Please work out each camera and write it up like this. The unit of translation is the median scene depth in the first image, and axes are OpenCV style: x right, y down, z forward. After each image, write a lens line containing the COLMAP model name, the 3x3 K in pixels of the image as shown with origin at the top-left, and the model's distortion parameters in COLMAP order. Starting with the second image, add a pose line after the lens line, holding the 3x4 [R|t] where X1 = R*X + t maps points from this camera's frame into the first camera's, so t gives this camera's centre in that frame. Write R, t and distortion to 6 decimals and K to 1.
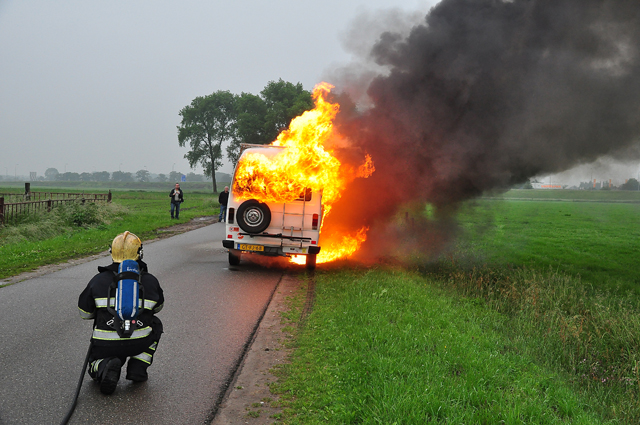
lens RADIAL K [[730.9, 0, 320.0], [0, 730.9, 212.5], [0, 0, 1]] dist [0.024860, 0.037253]
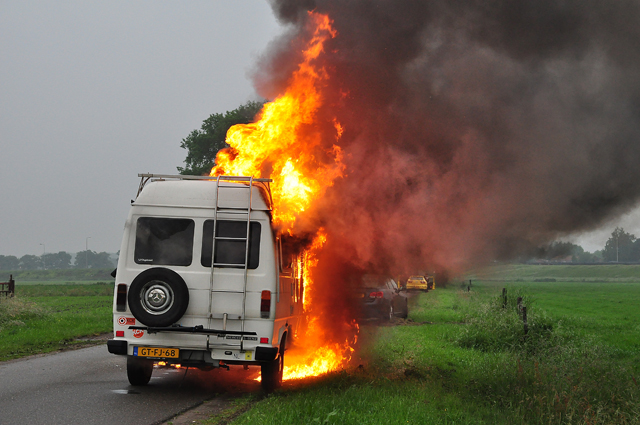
lens RADIAL K [[1316.5, 0, 320.0], [0, 1316.5, 212.5], [0, 0, 1]] dist [0.203631, 0.332955]
pose [[0.995134, -0.031029, -0.093516, 0.134737], [0.023571, 0.996530, -0.079828, 0.024335], [0.095668, 0.077236, 0.992412, -0.034614]]
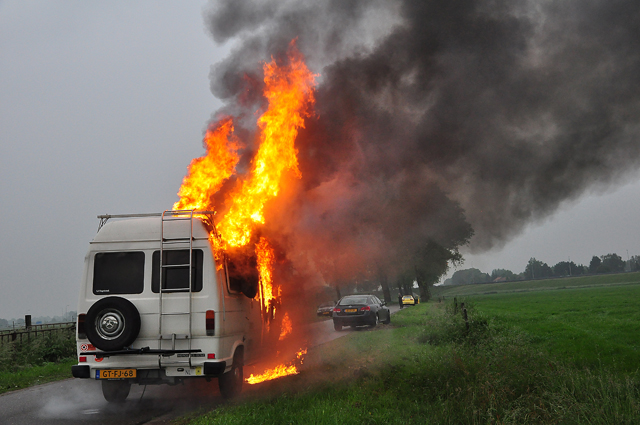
lens RADIAL K [[790.5, 0, 320.0], [0, 790.5, 212.5], [0, 0, 1]] dist [0.019666, 0.268293]
pose [[0.985404, -0.113967, -0.126452, 0.184117], [0.095133, 0.984682, -0.146121, 0.027458], [0.141168, 0.131958, 0.981152, 0.323110]]
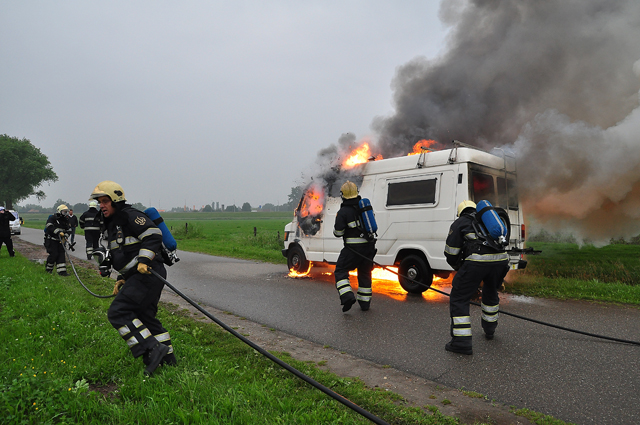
lens RADIAL K [[465.3, 0, 330.6], [0, 465.3, 210.3], [0, 0, 1]] dist [-0.134538, 0.129293]
pose [[0.776490, -0.020270, 0.629803, -0.544389], [0.043159, 0.998846, -0.021063, -0.013241], [-0.628650, 0.043537, 0.776469, 0.704171]]
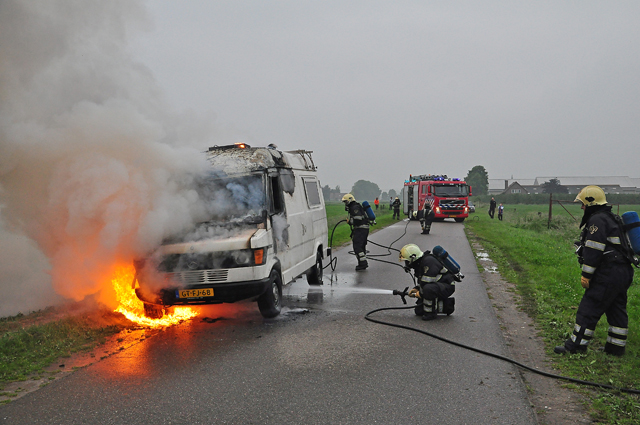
lens RADIAL K [[691.4, 0, 320.0], [0, 691.4, 212.5], [0, 0, 1]] dist [-0.010716, 0.001958]
pose [[-0.980371, -0.007139, 0.197034, -0.304742], [0.002822, 0.998734, 0.050226, -0.061003], [-0.197143, 0.049797, -0.979109, 1.922272]]
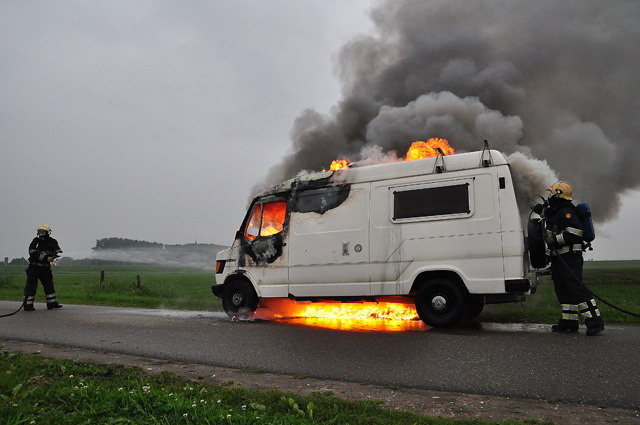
lens RADIAL K [[465.3, 0, 330.6], [0, 465.3, 210.3], [0, 0, 1]] dist [-0.134538, 0.129293]
pose [[0.461118, 0.080547, 0.883676, -0.561178], [0.053609, 0.991524, -0.118351, 0.014170], [-0.885718, 0.101946, 0.452891, 0.954862]]
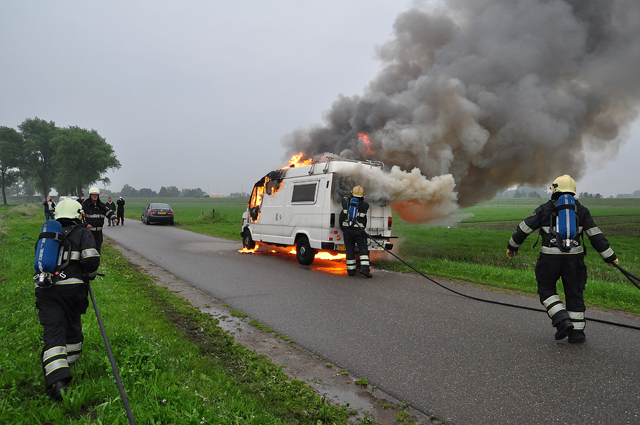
lens RADIAL K [[465.3, 0, 330.6], [0, 465.3, 210.3], [0, 0, 1]] dist [-0.134538, 0.129293]
pose [[0.847123, -0.026242, 0.530748, -0.497378], [0.029016, 0.999574, 0.003109, -0.013736], [-0.530603, 0.012767, 0.847524, 0.391923]]
